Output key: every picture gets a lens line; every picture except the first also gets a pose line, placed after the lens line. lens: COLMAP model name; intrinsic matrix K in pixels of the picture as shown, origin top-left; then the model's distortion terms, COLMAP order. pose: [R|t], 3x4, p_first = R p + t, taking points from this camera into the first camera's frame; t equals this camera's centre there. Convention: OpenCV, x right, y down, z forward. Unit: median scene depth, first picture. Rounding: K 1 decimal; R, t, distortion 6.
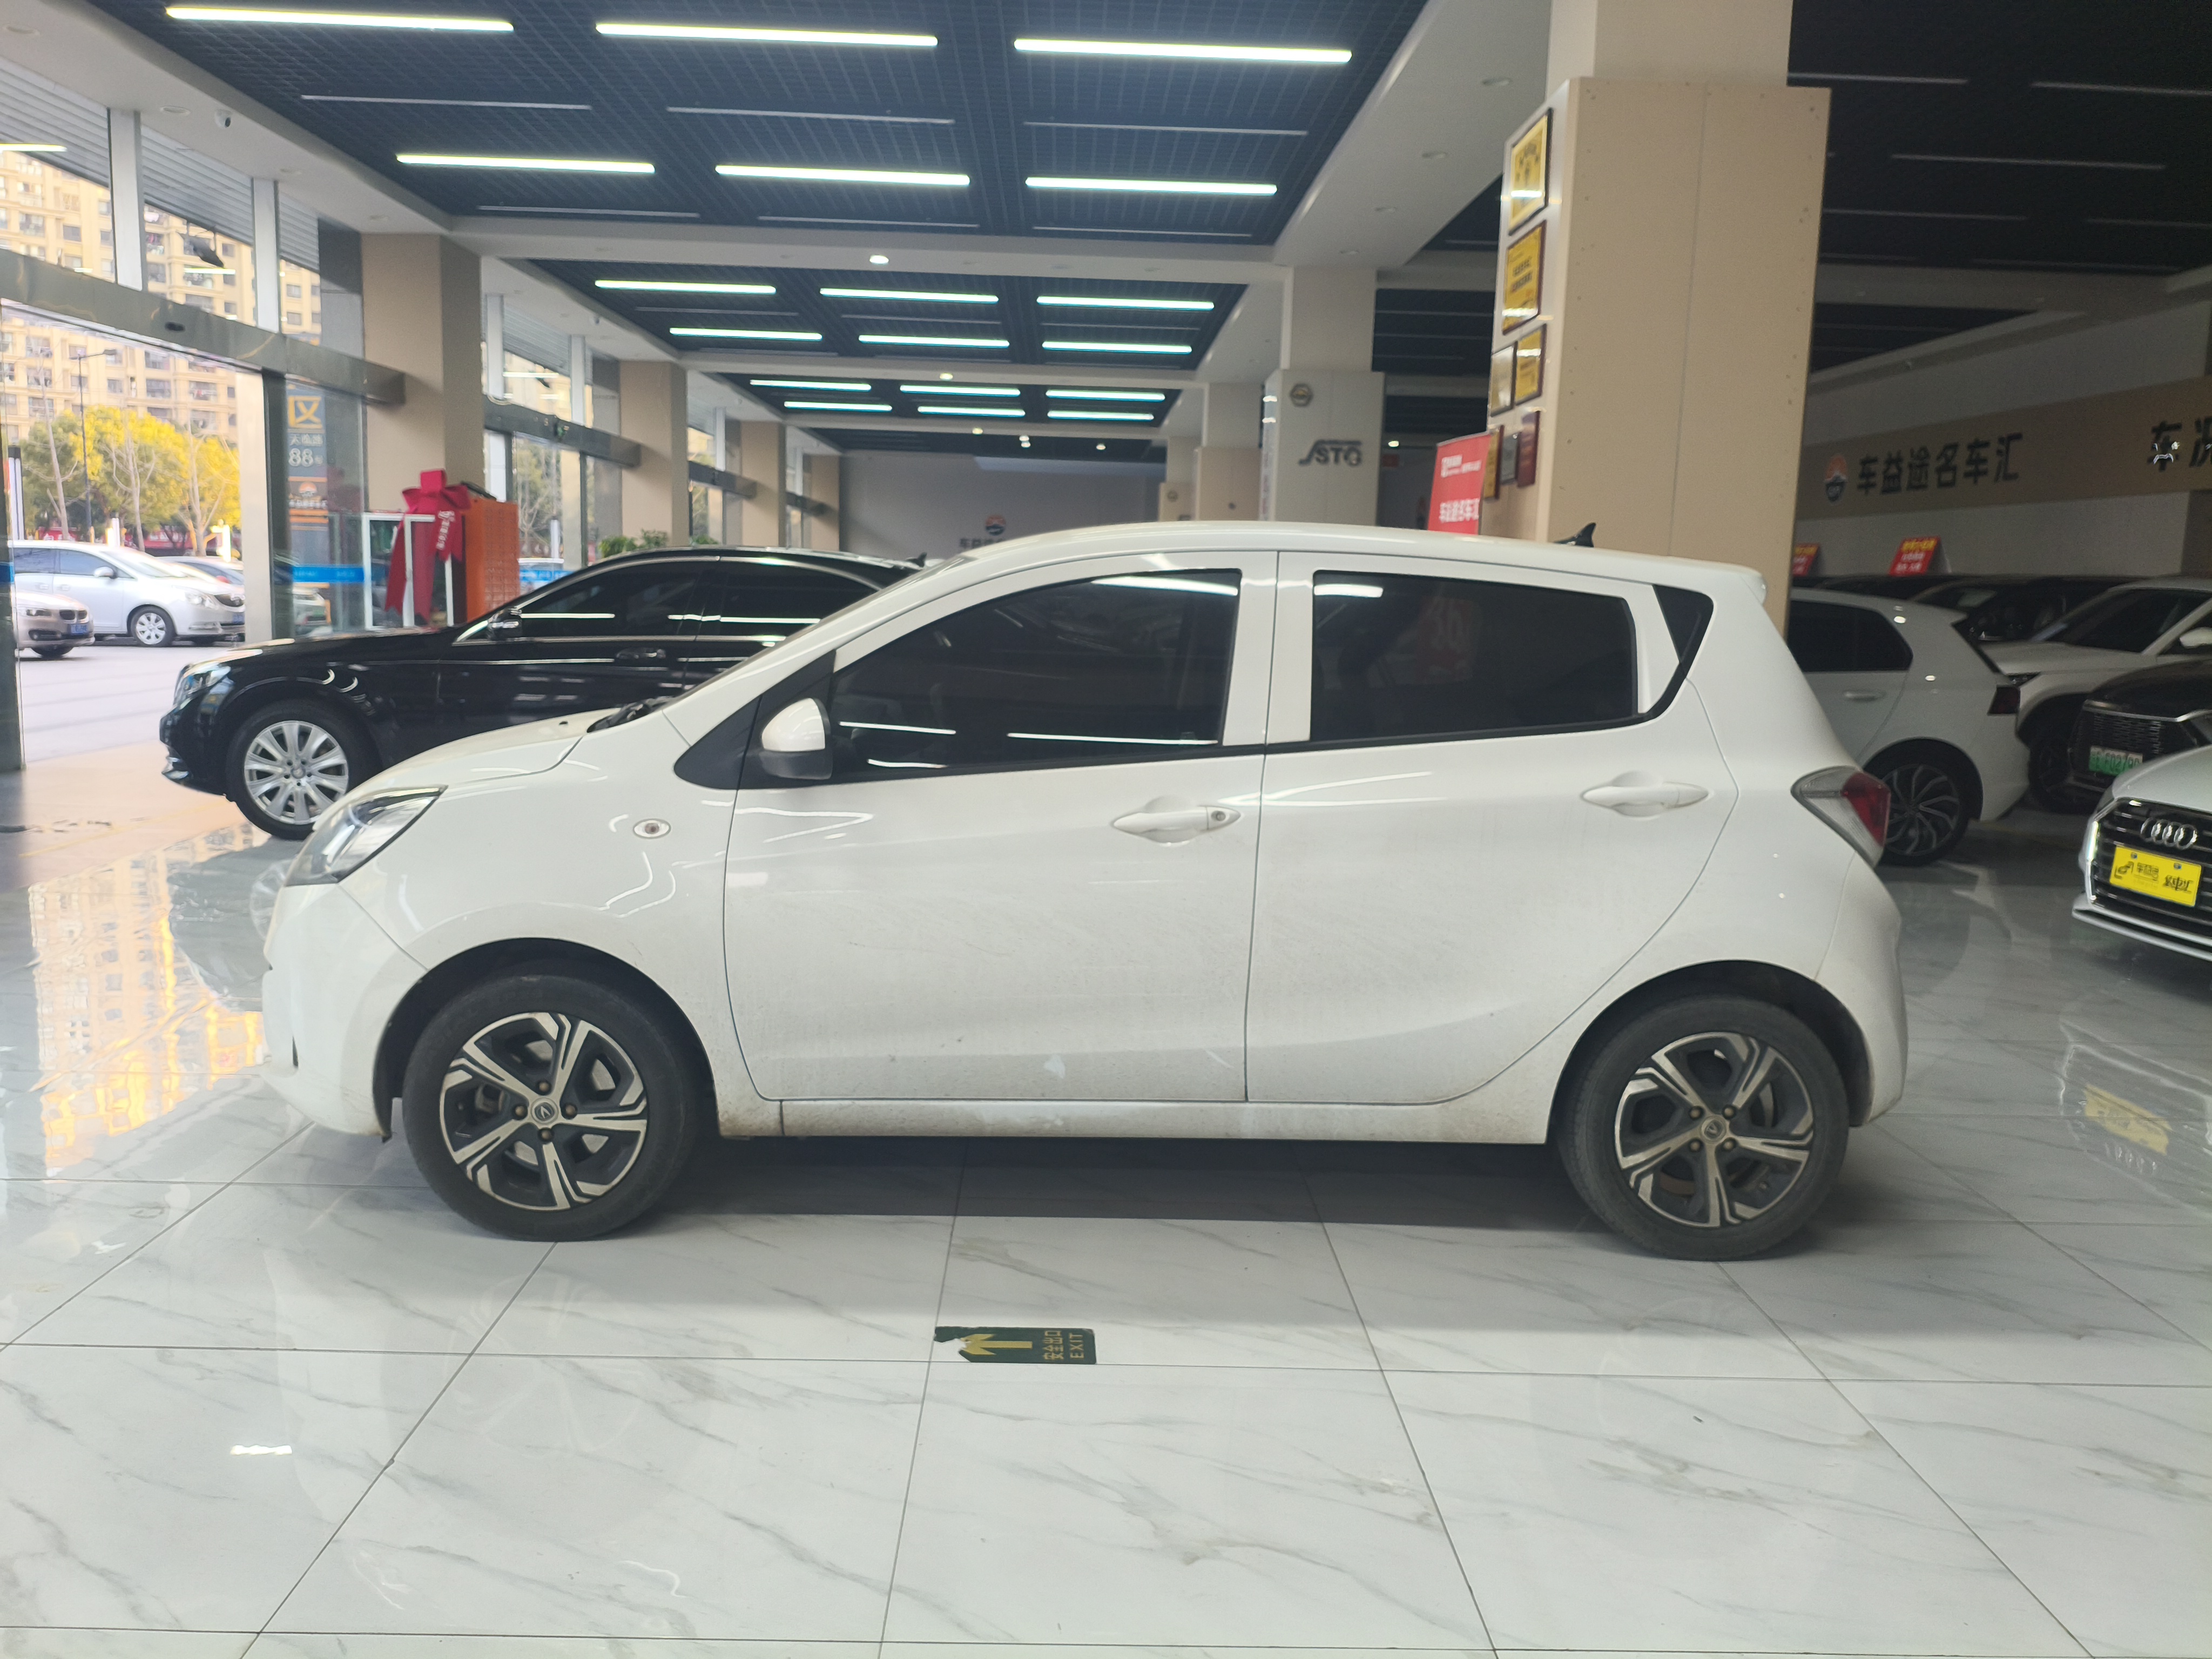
lens RADIAL K [[1703.7, 0, 1106.0], [0, 1703.7, 829.5], [0, 0, 1]] dist [0.024278, -0.043015]
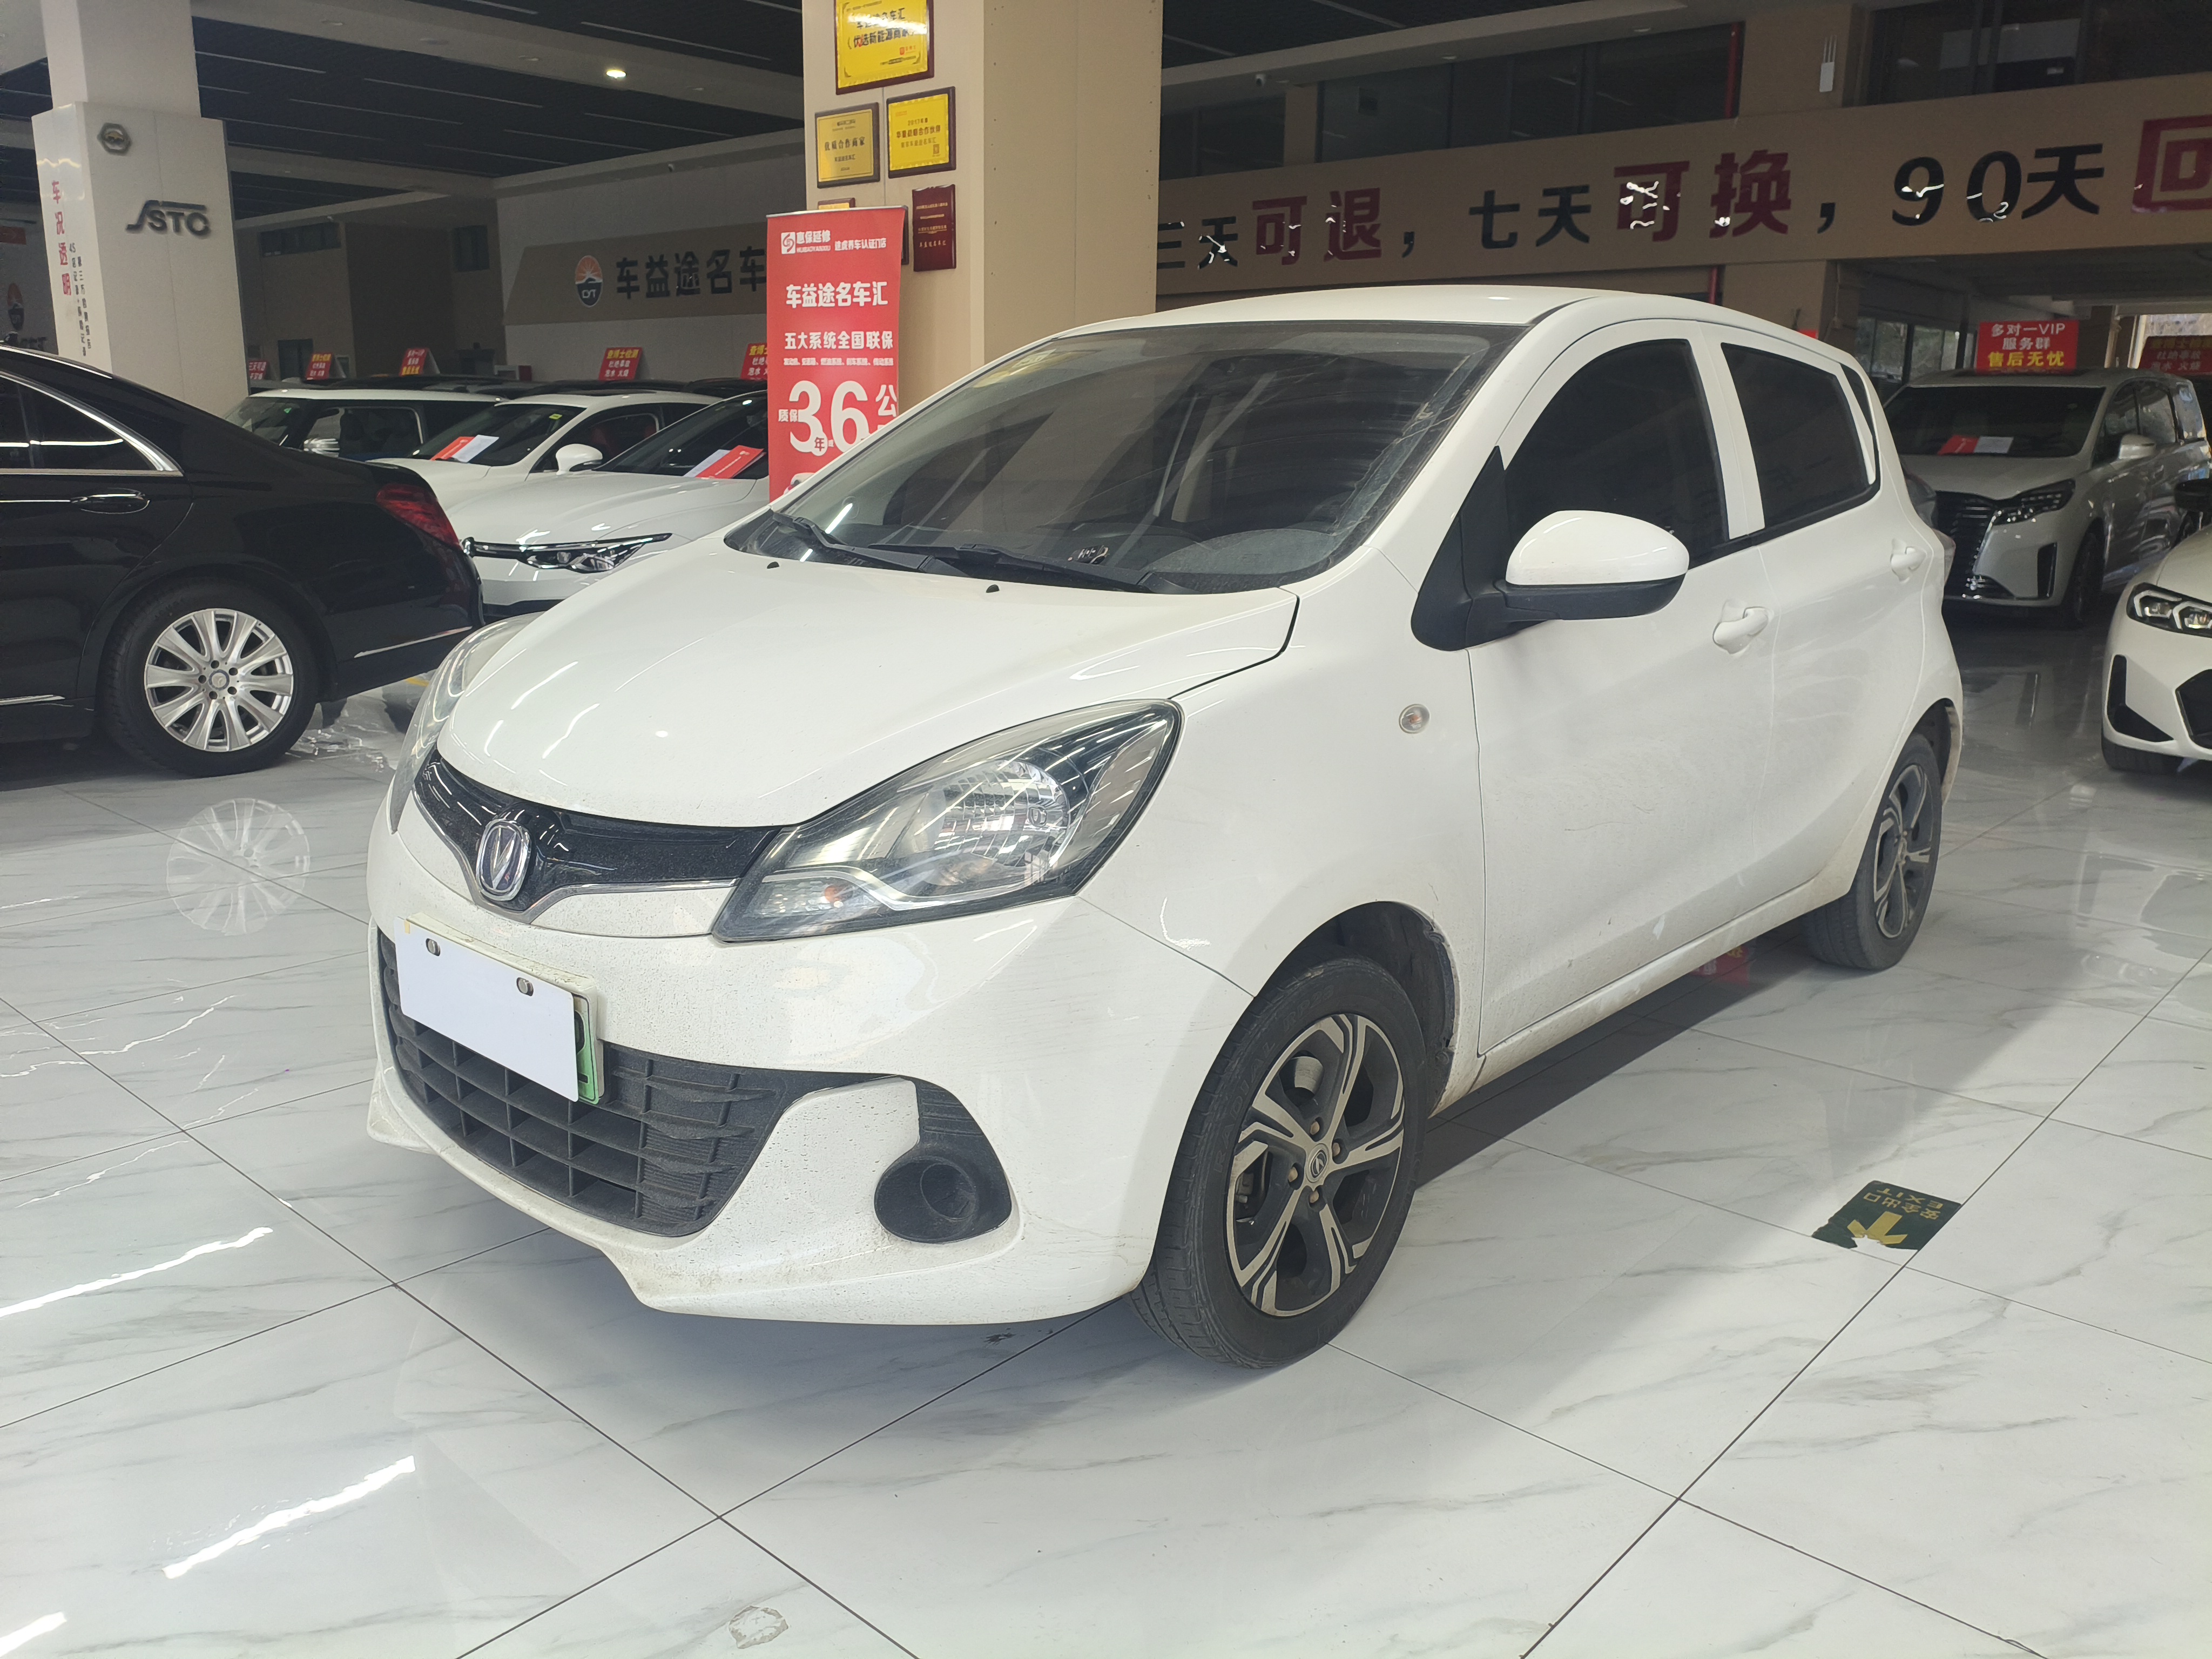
lens RADIAL K [[1713.1, 0, 1106.0], [0, 1713.1, 829.5], [0, 0, 1]] dist [0.000692, -0.011422]
pose [[0.683606, -0.184465, 0.706155, -0.804975], [0.109004, 0.982486, 0.151127, -0.068518], [-0.721665, -0.026338, 0.691741, 0.588965]]
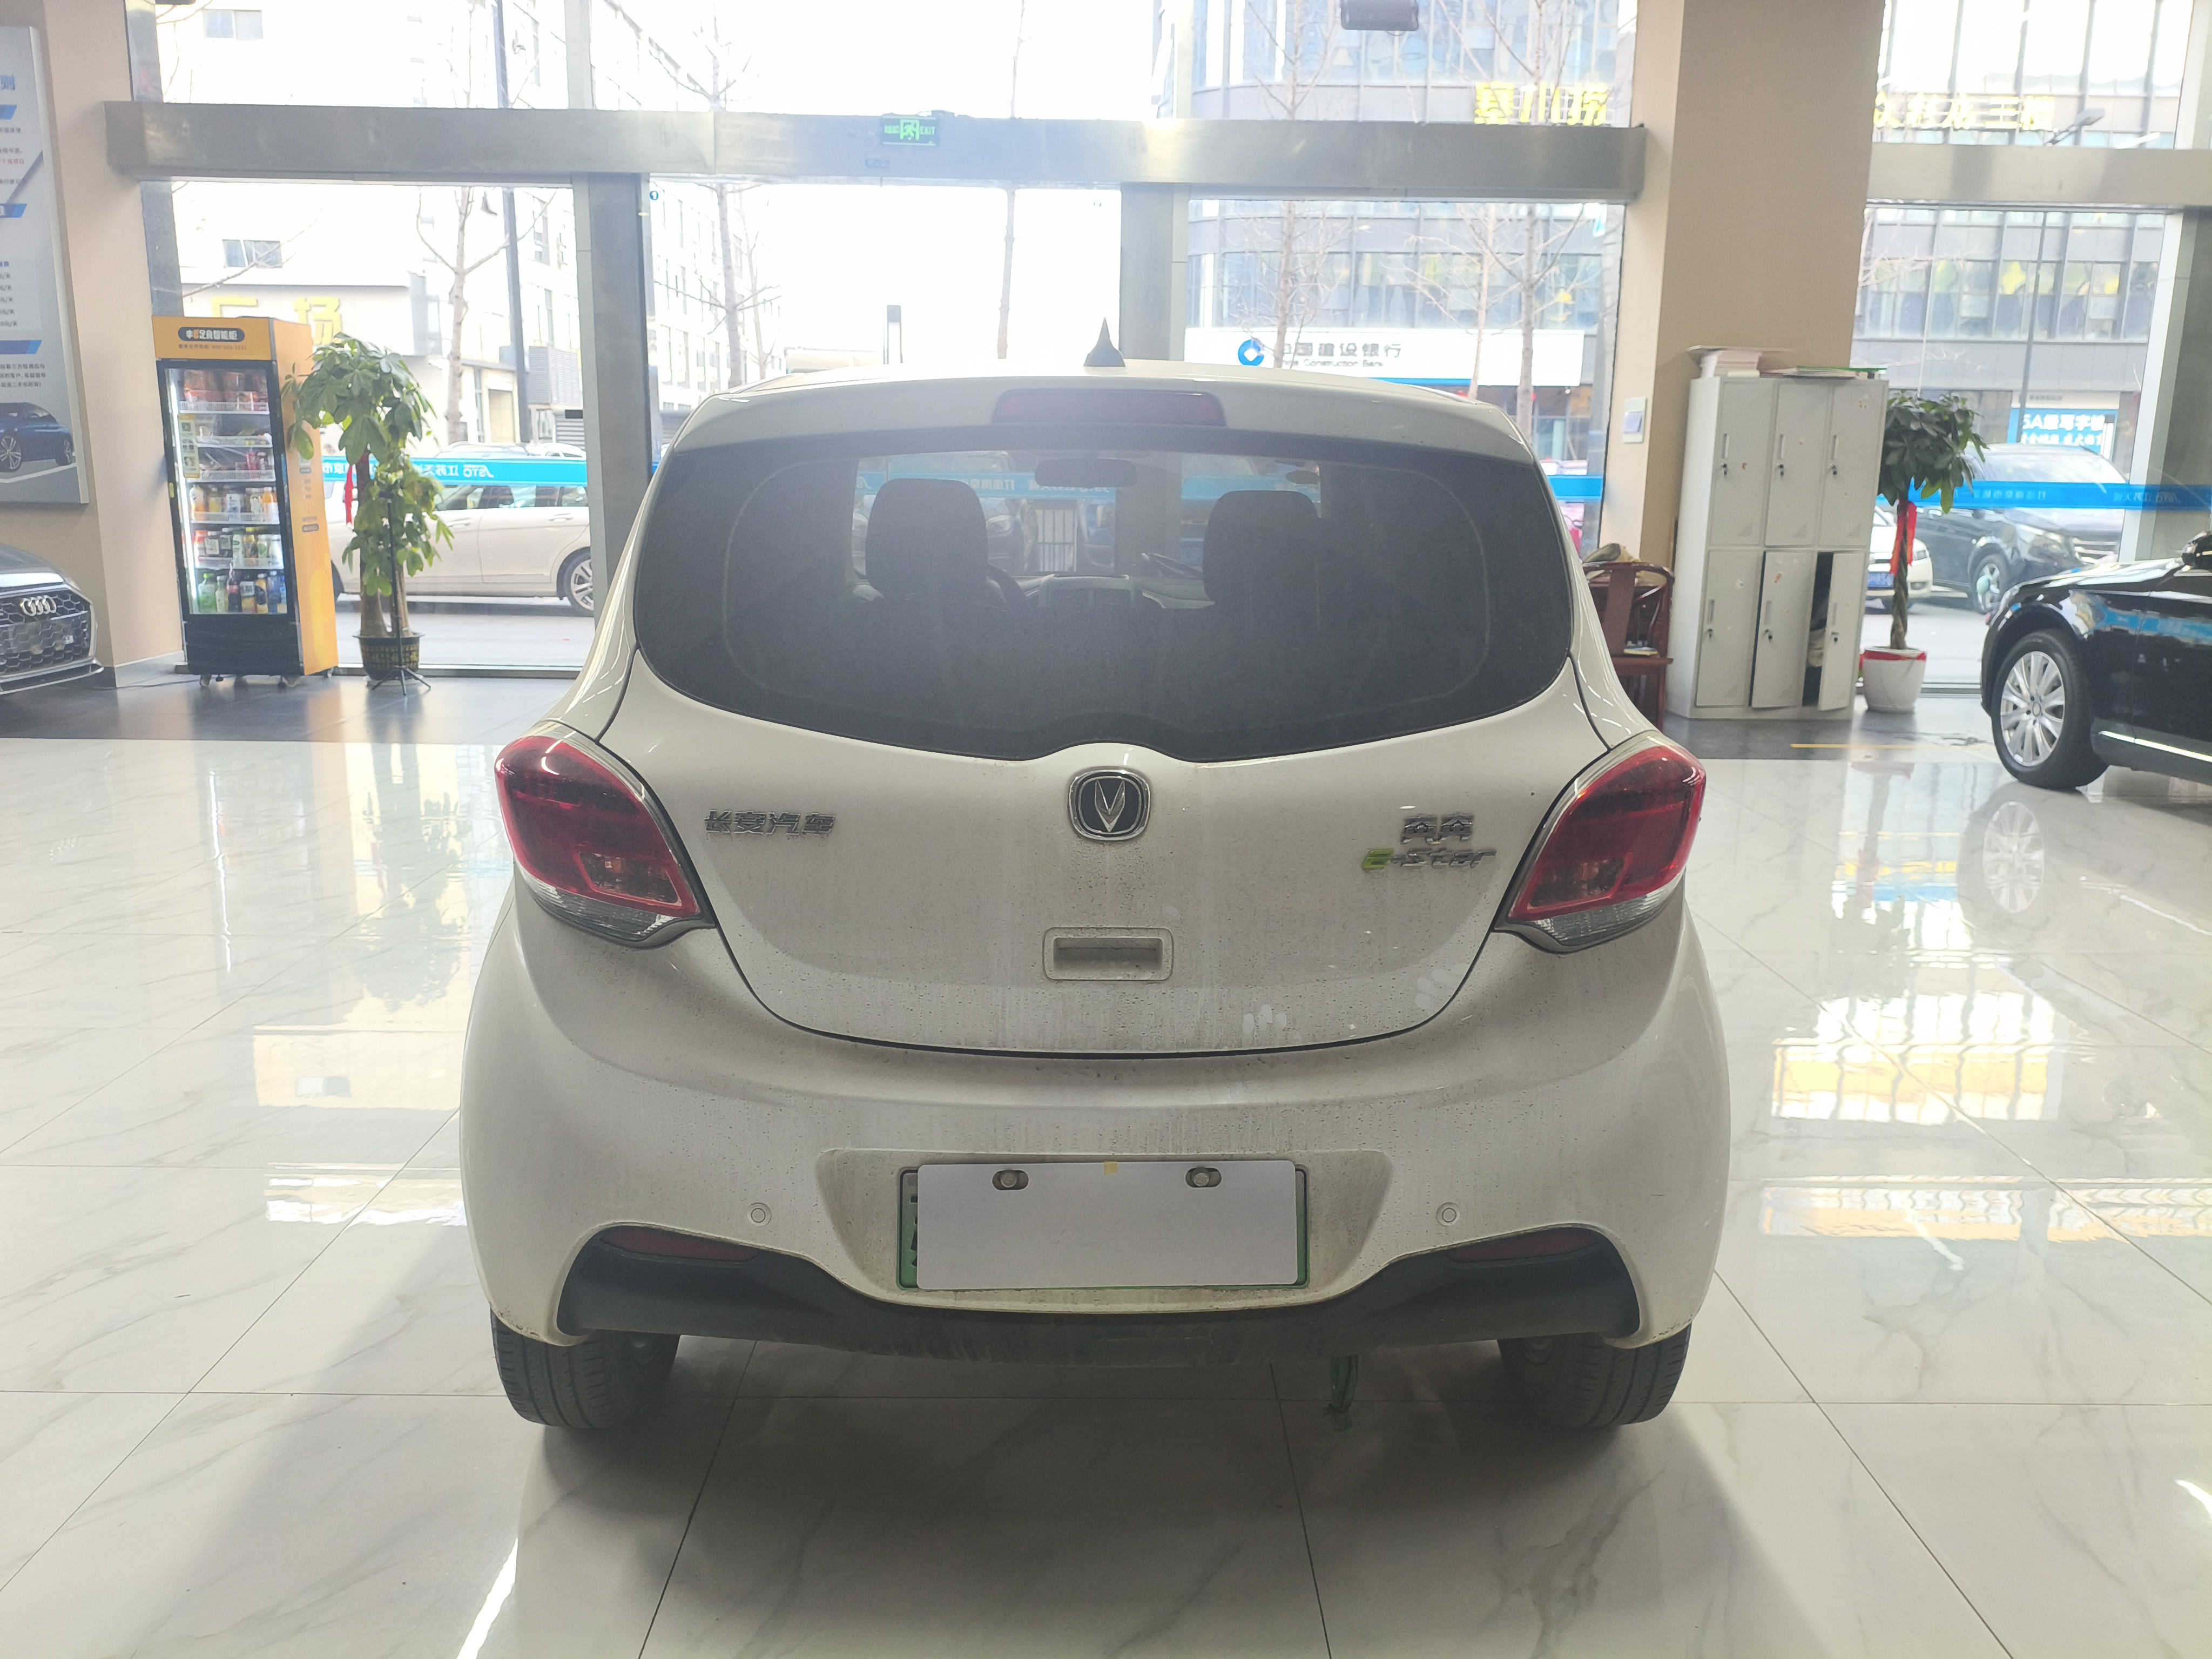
lens RADIAL K [[1703.7, 0, 1106.0], [0, 1703.7, 829.5], [0, 0, 1]] dist [0.024278, -0.043015]
pose [[-0.006831, 0.183538, -0.982989, 1.001315], [-0.157846, 0.970490, 0.182301, -0.135264], [0.987440, 0.156407, 0.022342, 1.171645]]
